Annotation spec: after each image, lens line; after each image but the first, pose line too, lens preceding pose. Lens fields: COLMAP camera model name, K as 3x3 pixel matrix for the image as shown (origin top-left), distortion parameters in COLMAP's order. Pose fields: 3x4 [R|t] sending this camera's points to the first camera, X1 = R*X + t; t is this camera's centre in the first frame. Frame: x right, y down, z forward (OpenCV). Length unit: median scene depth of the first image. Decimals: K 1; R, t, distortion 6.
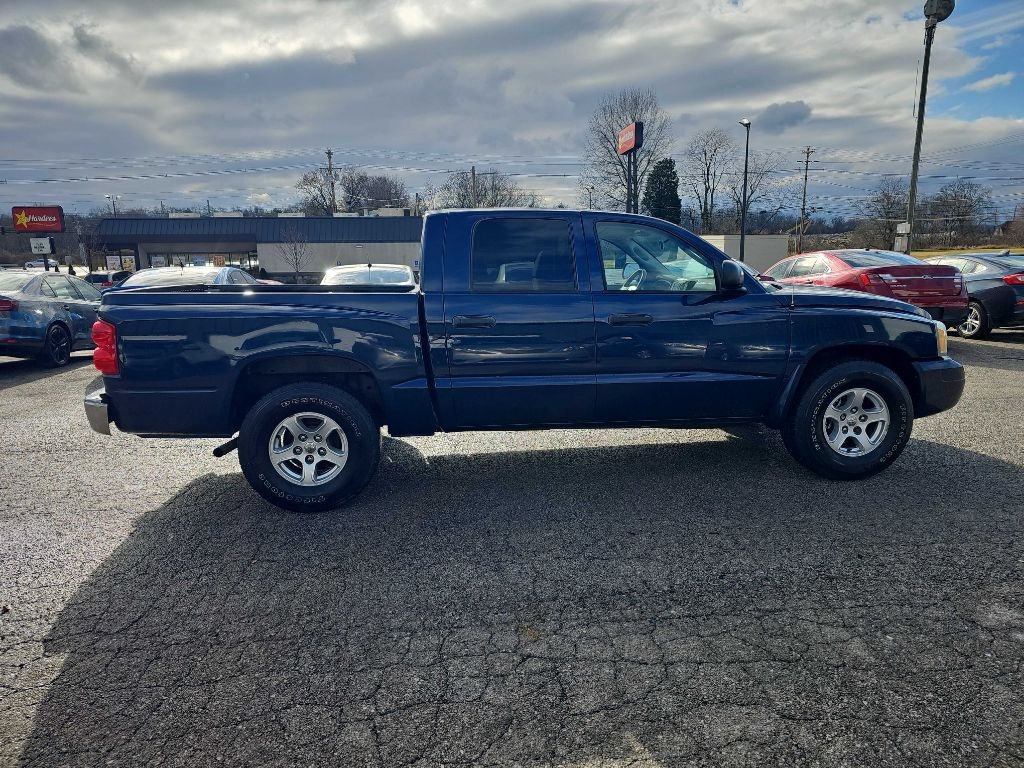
lens RADIAL K [[675.0, 0, 506.8], [0, 675.0, 384.0], [0, 0, 1]] dist [0.027271, -0.006960]
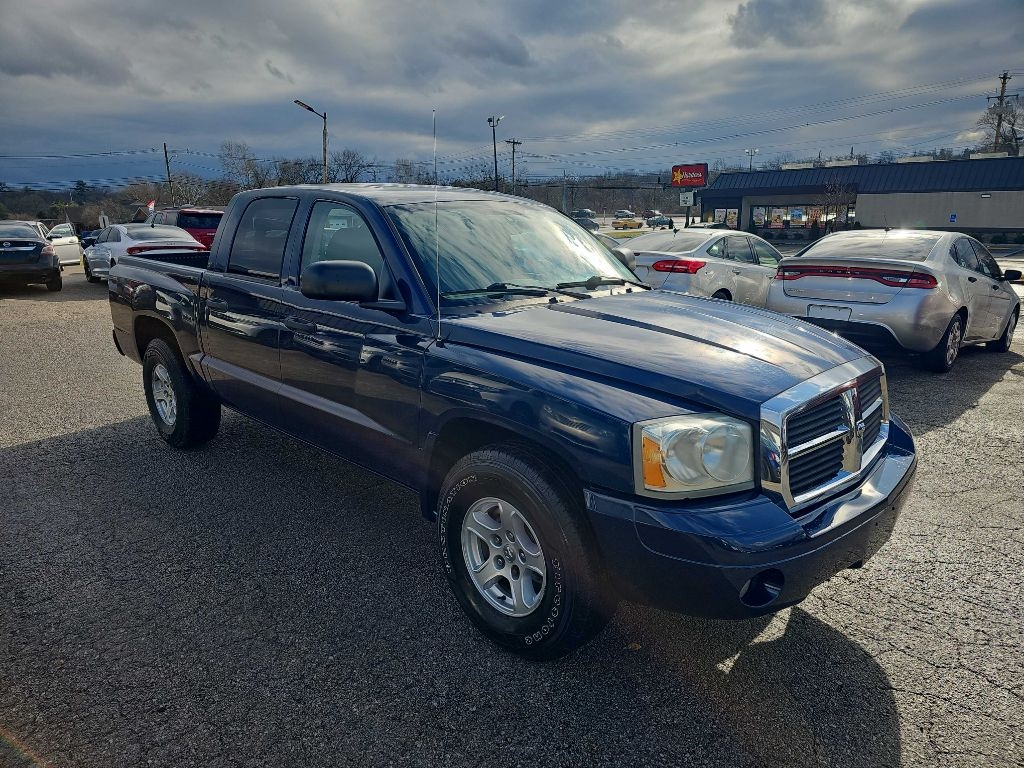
lens RADIAL K [[675.0, 0, 504.6], [0, 675.0, 382.0], [0, 0, 1]] dist [0.027271, -0.006960]
pose [[0.606236, 0.203612, -0.768778, 0.076901], [-0.150673, 0.978569, 0.140358, -0.014003], [0.780881, 0.030744, 0.623923, 0.053089]]
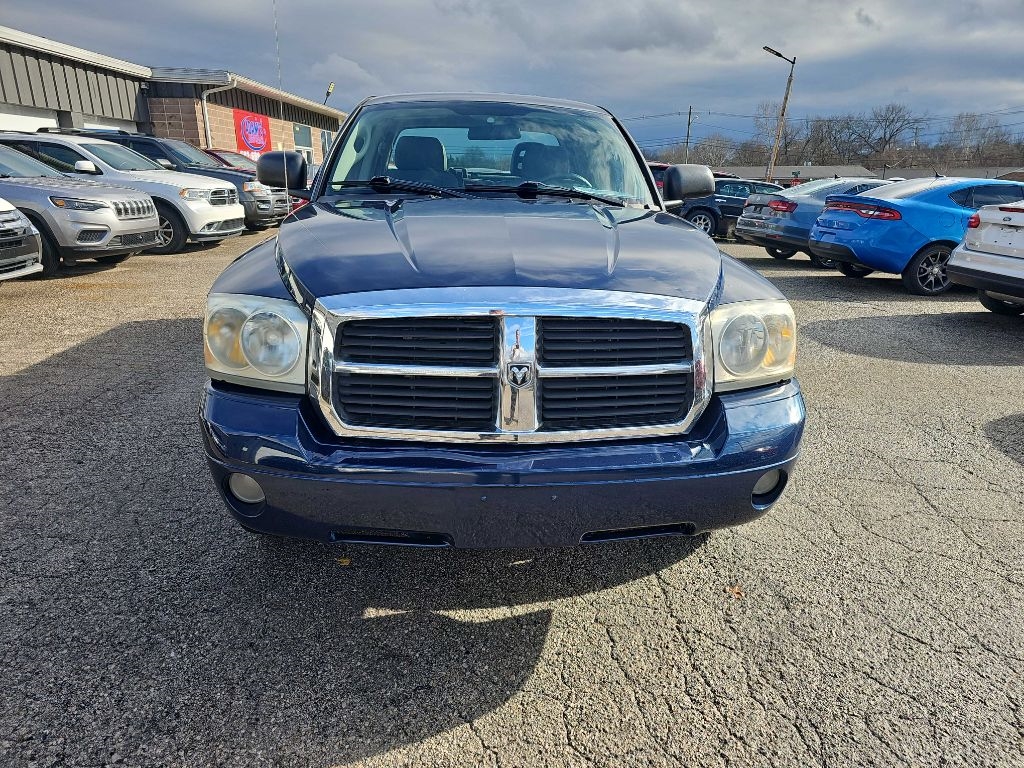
lens RADIAL K [[675.0, 0, 518.7], [0, 675.0, 387.9], [0, 0, 1]] dist [0.027271, -0.006960]
pose [[-0.052828, 0.315440, -0.947474, 0.088423], [-0.205028, 0.925159, 0.319442, -0.018113], [0.977329, 0.211135, 0.015800, 0.100584]]
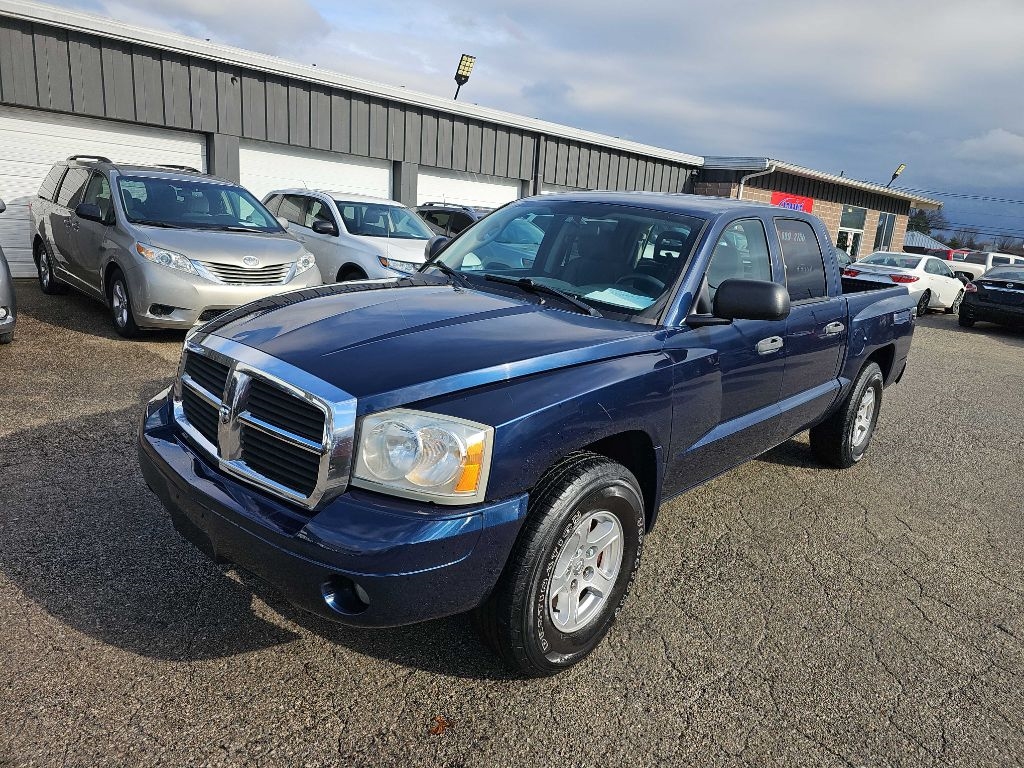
lens RADIAL K [[675.0, 0, 513.1], [0, 675.0, 384.5], [0, 0, 1]] dist [0.027271, -0.006960]
pose [[-0.766449, 0.106375, -0.633435, 0.069727], [-0.192784, 0.902622, 0.384847, -0.030238], [0.612691, 0.417082, -0.671307, 0.140755]]
